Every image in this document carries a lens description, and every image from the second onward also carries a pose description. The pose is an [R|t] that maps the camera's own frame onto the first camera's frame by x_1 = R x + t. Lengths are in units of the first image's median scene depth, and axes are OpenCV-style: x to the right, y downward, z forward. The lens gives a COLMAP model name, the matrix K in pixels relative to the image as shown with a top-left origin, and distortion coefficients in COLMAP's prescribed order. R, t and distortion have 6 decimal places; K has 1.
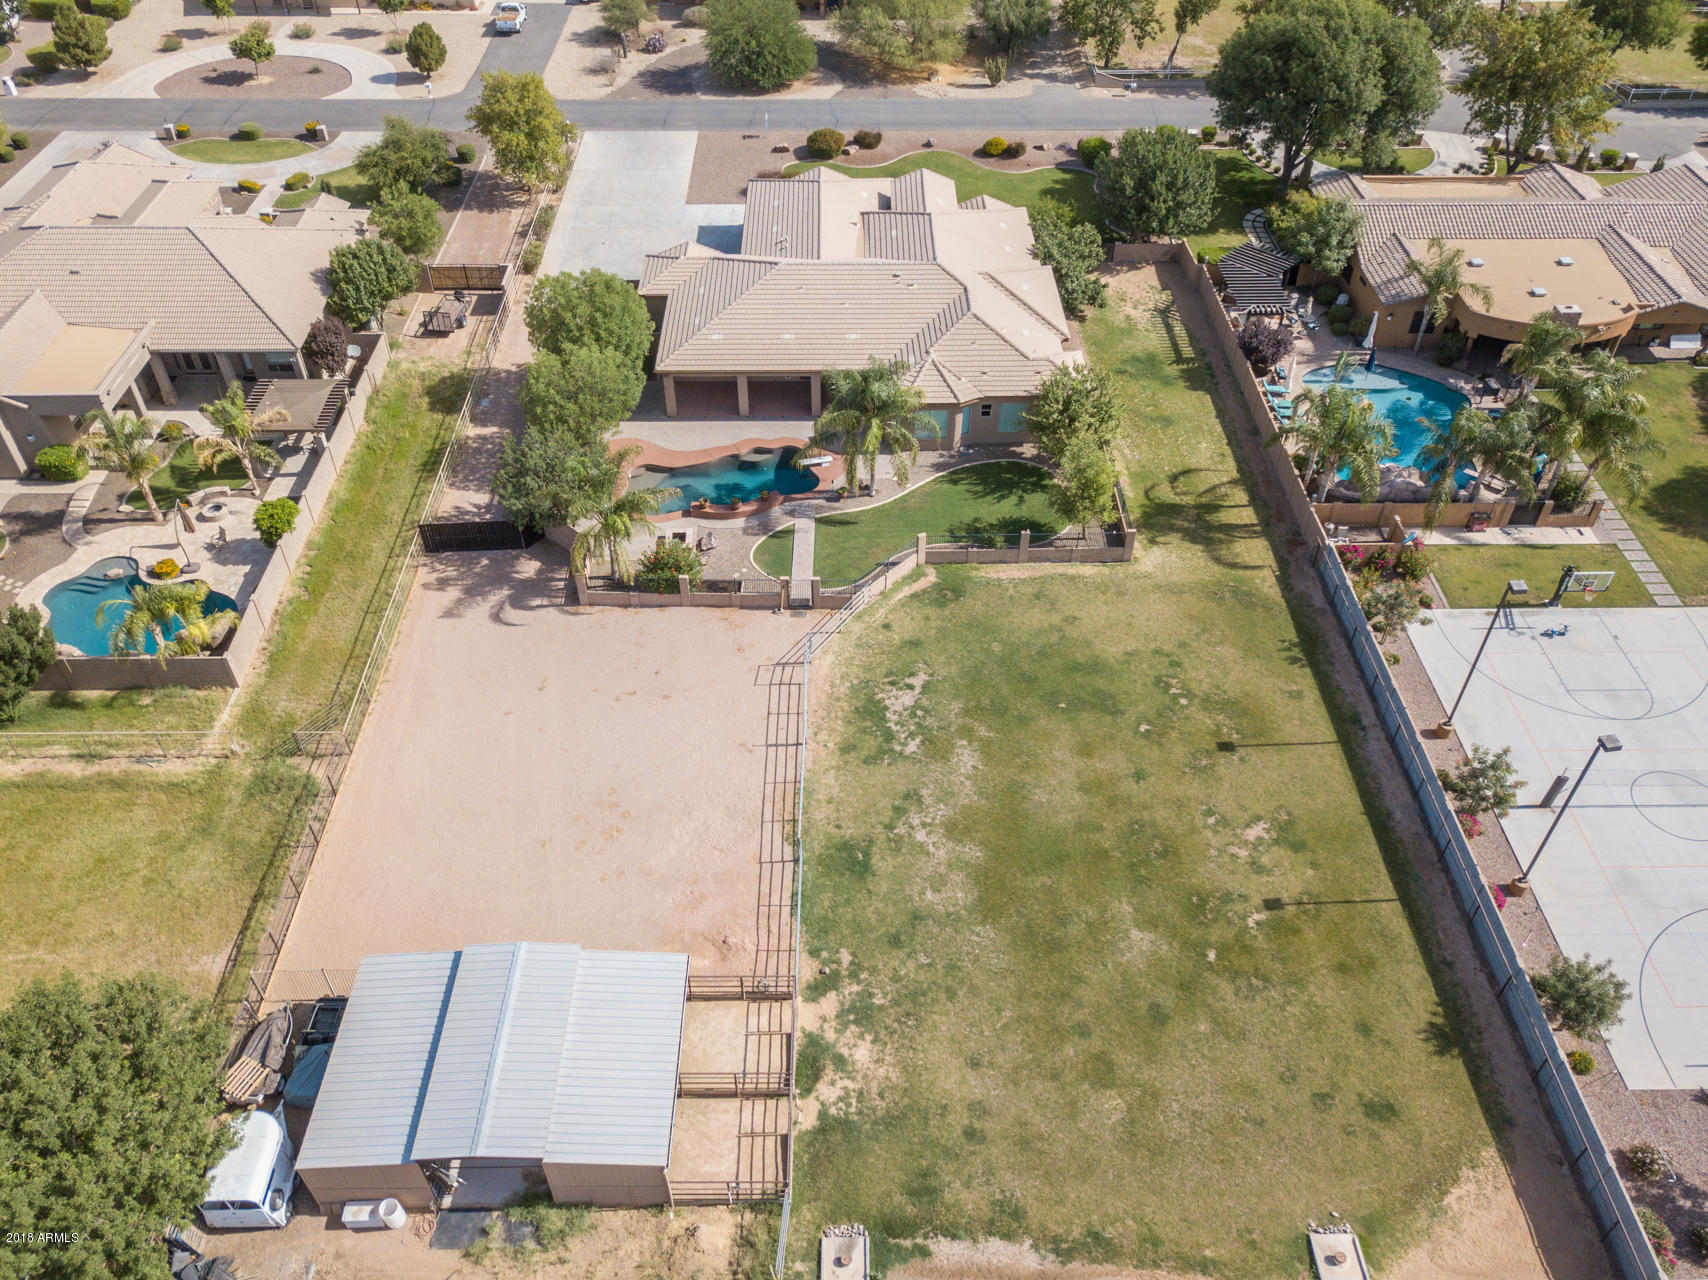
lens RADIAL K [[1291.9, 0, 854.0], [0, 1291.9, 640.0], [0, 0, 1]] dist [0.086782, -0.162688]
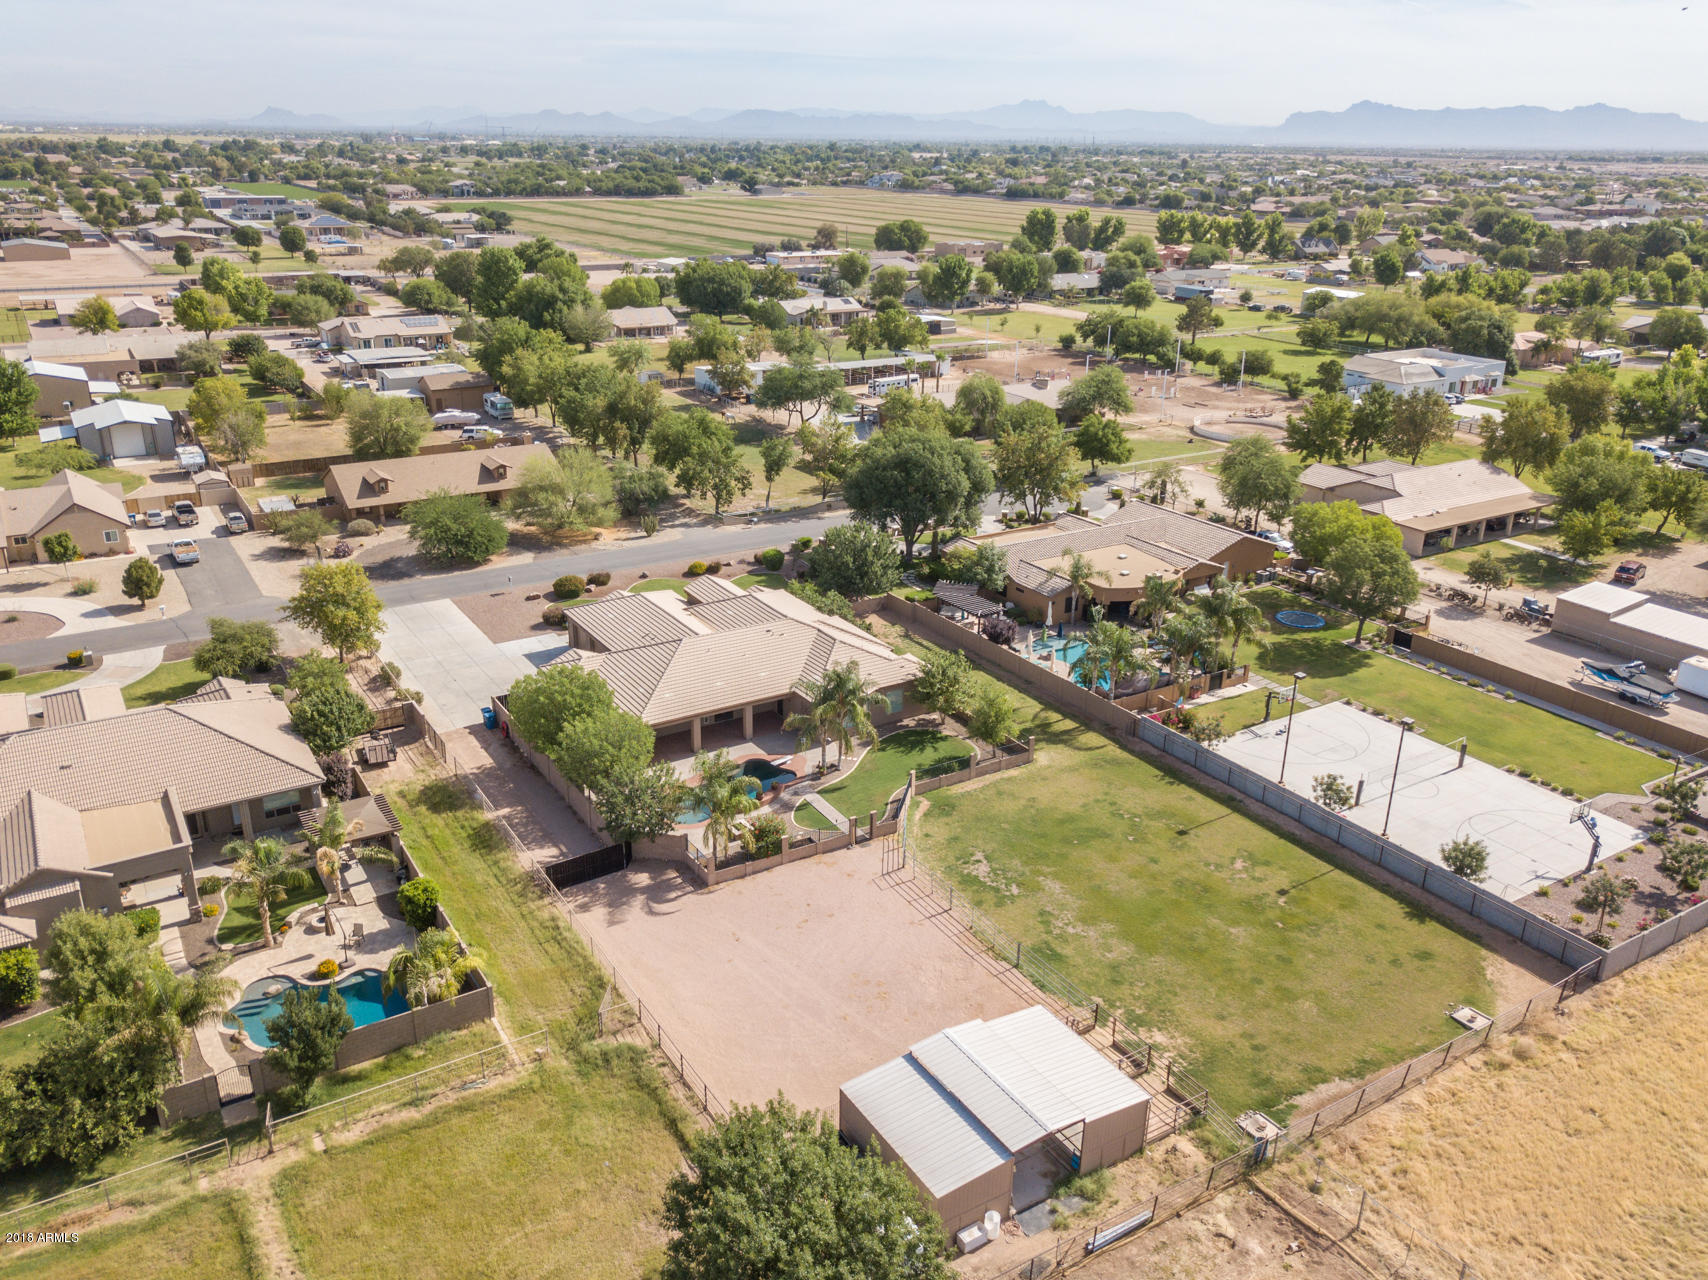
lens RADIAL K [[1320.8, 0, 858.1], [0, 1320.8, 604.0], [0, 0, 1]] dist [0.012179, -0.003890]
pose [[0.854200, -0.165704, 0.492834, -0.629003], [0.344058, 0.890796, -0.296826, 0.146603], [-0.389829, 0.423113, 0.817930, -0.173219]]
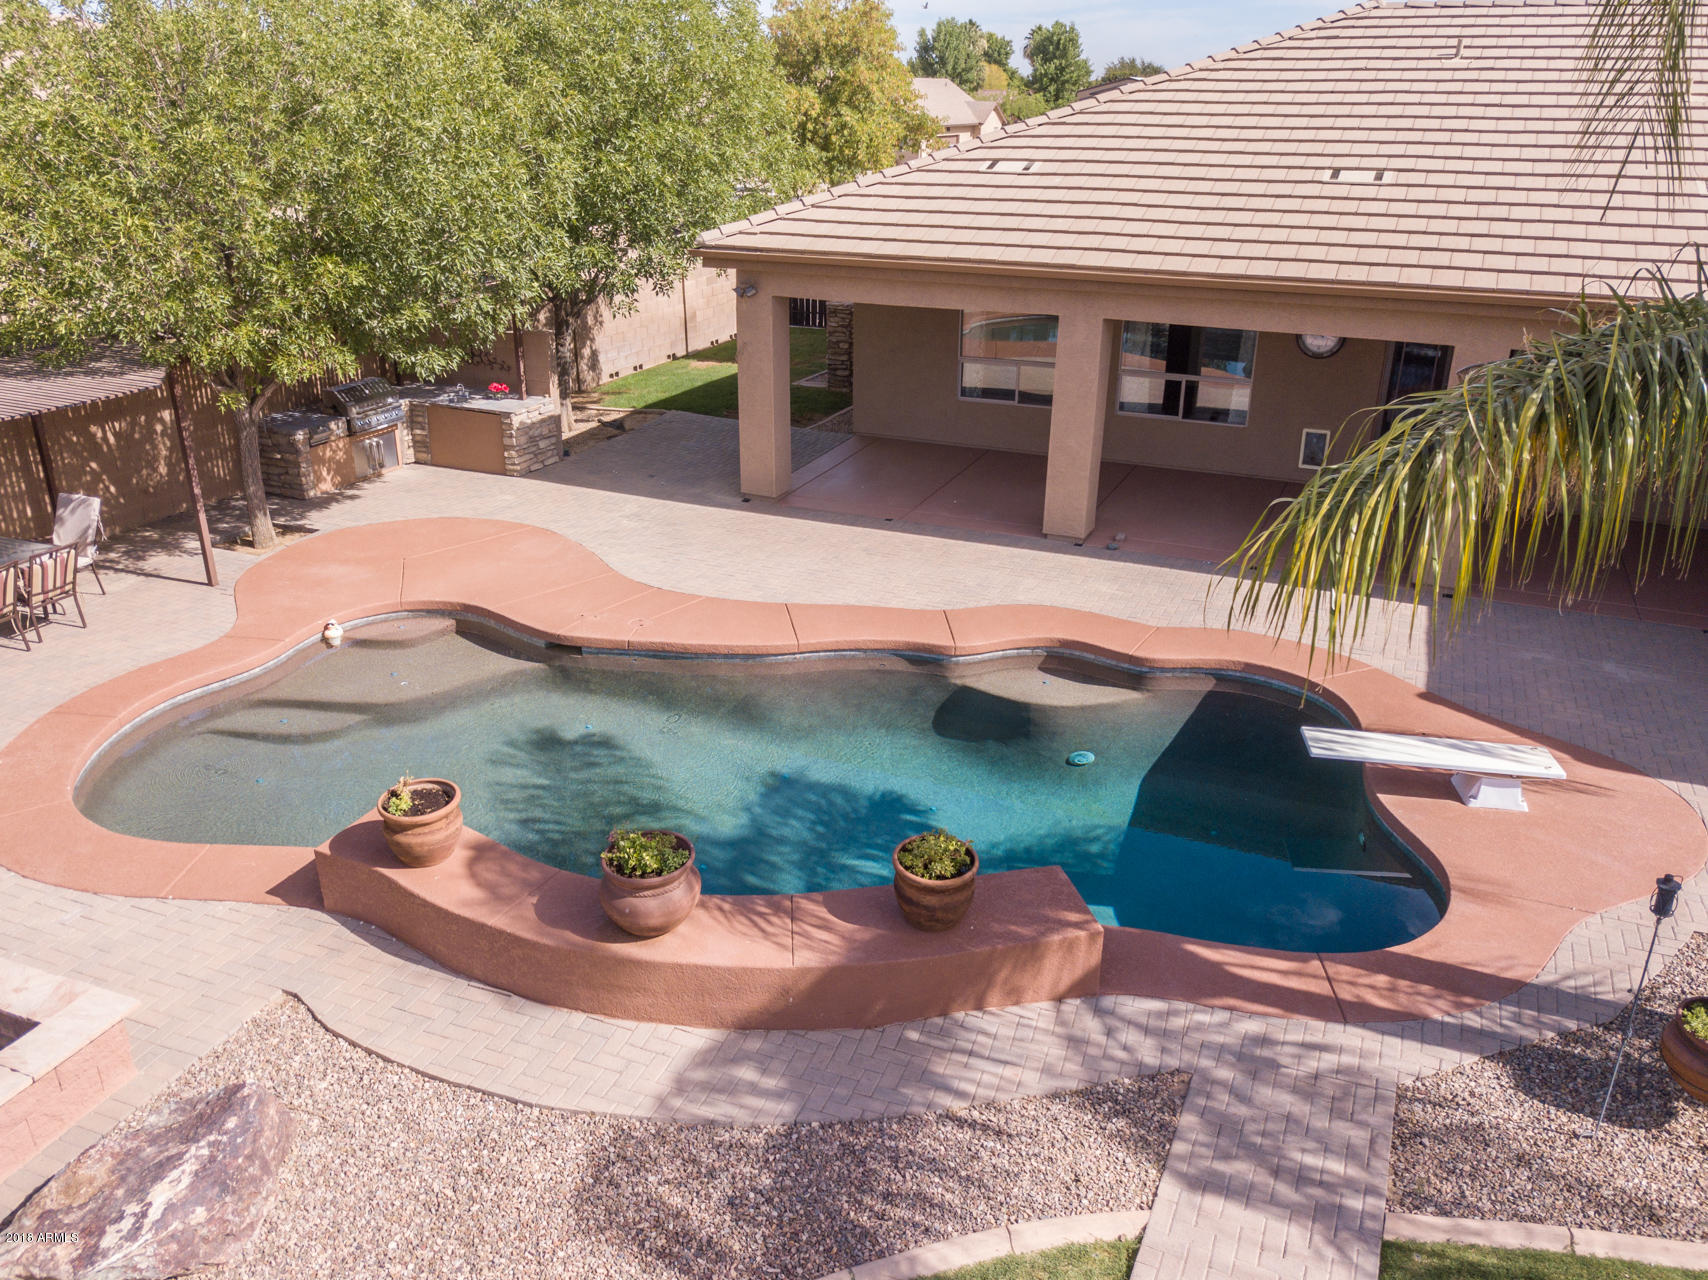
lens RADIAL K [[1303.8, 0, 868.0], [0, 1303.8, 641.9], [0, 0, 1]] dist [0.007343, -0.000262]
pose [[0.914618, 0.166467, -0.368460, -0.037472], [-0.279911, 0.918308, -0.279931, -0.100643], [0.291761, 0.359166, 0.886496, 0.919905]]
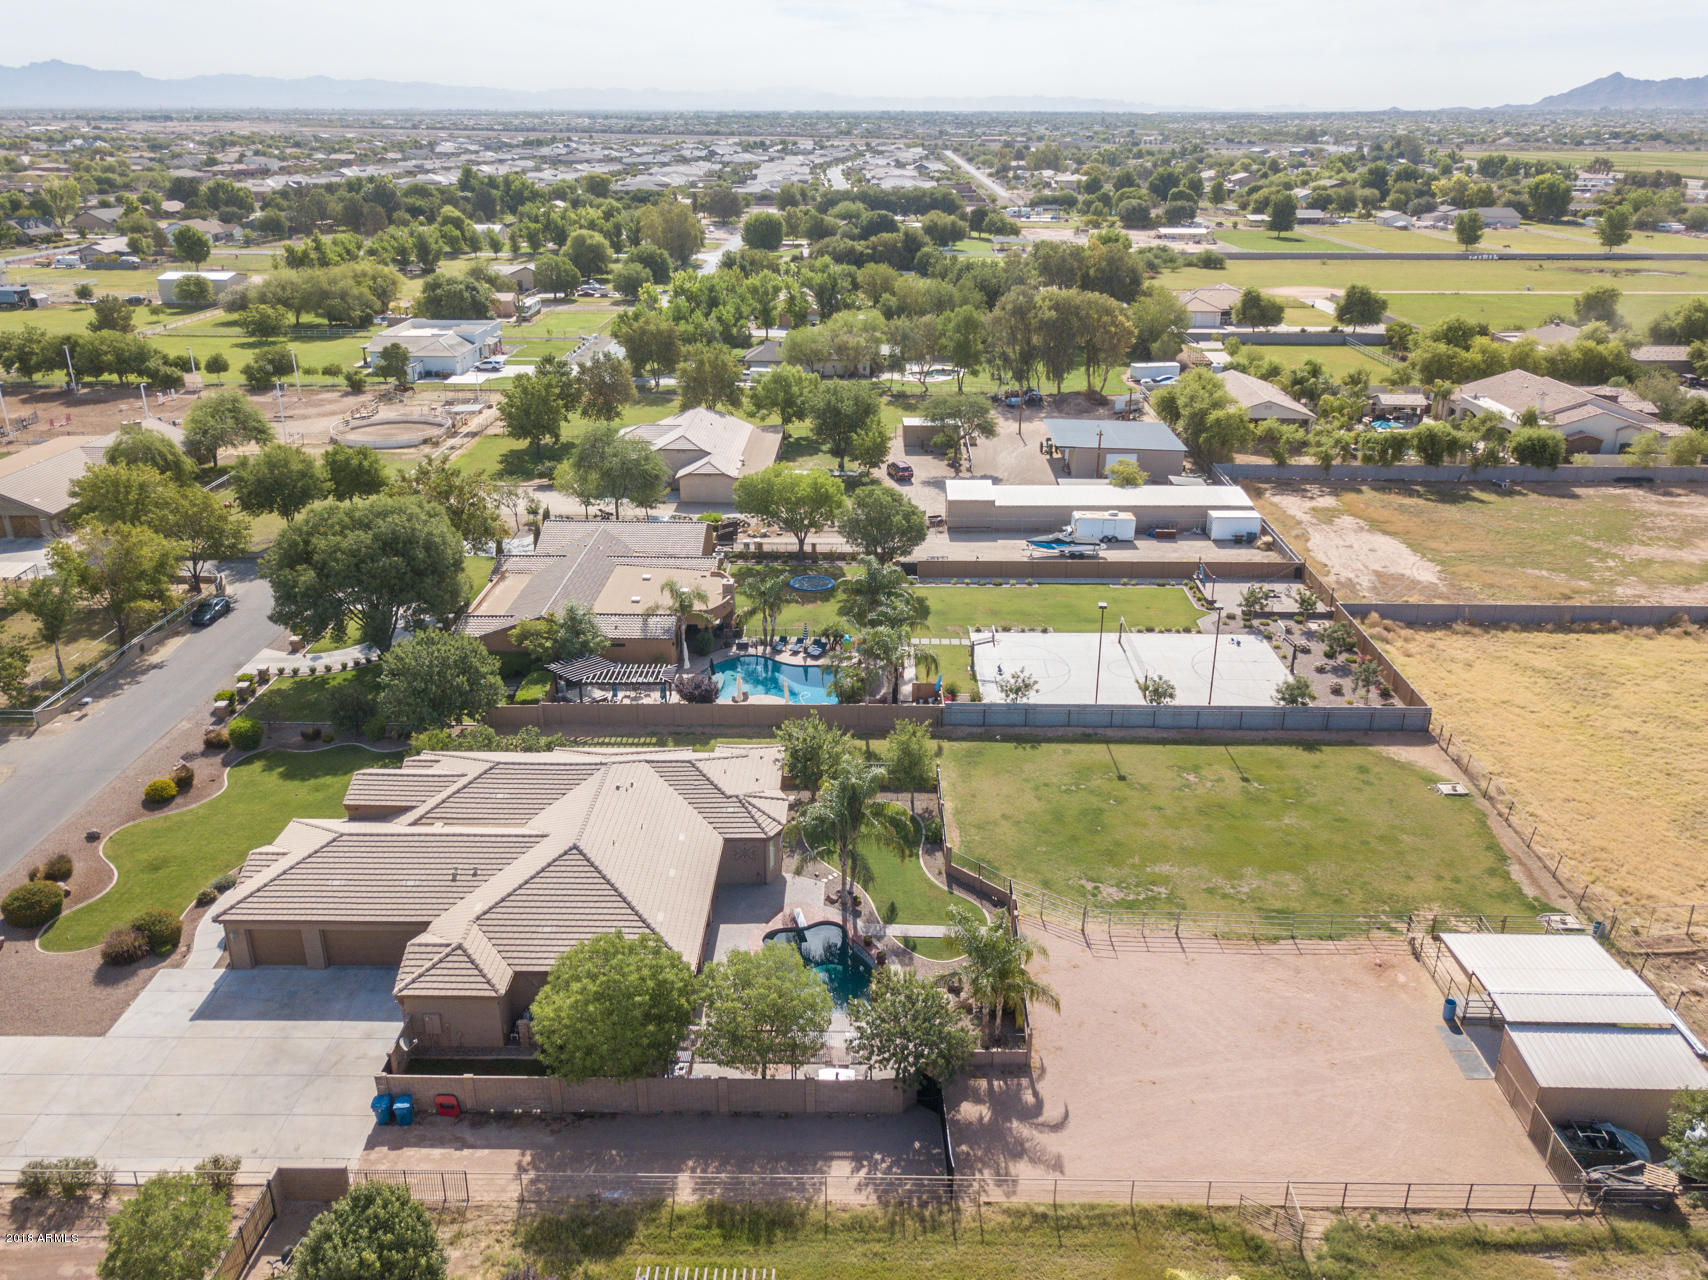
lens RADIAL K [[1303.8, 0, 868.0], [0, 1303.8, 641.9], [0, 0, 1]] dist [0.007343, -0.000262]
pose [[0.026330, -0.381153, 0.924137, -0.952717], [0.674376, 0.689184, 0.265034, -0.560859], [-0.737919, 0.616237, 0.275186, 0.597661]]
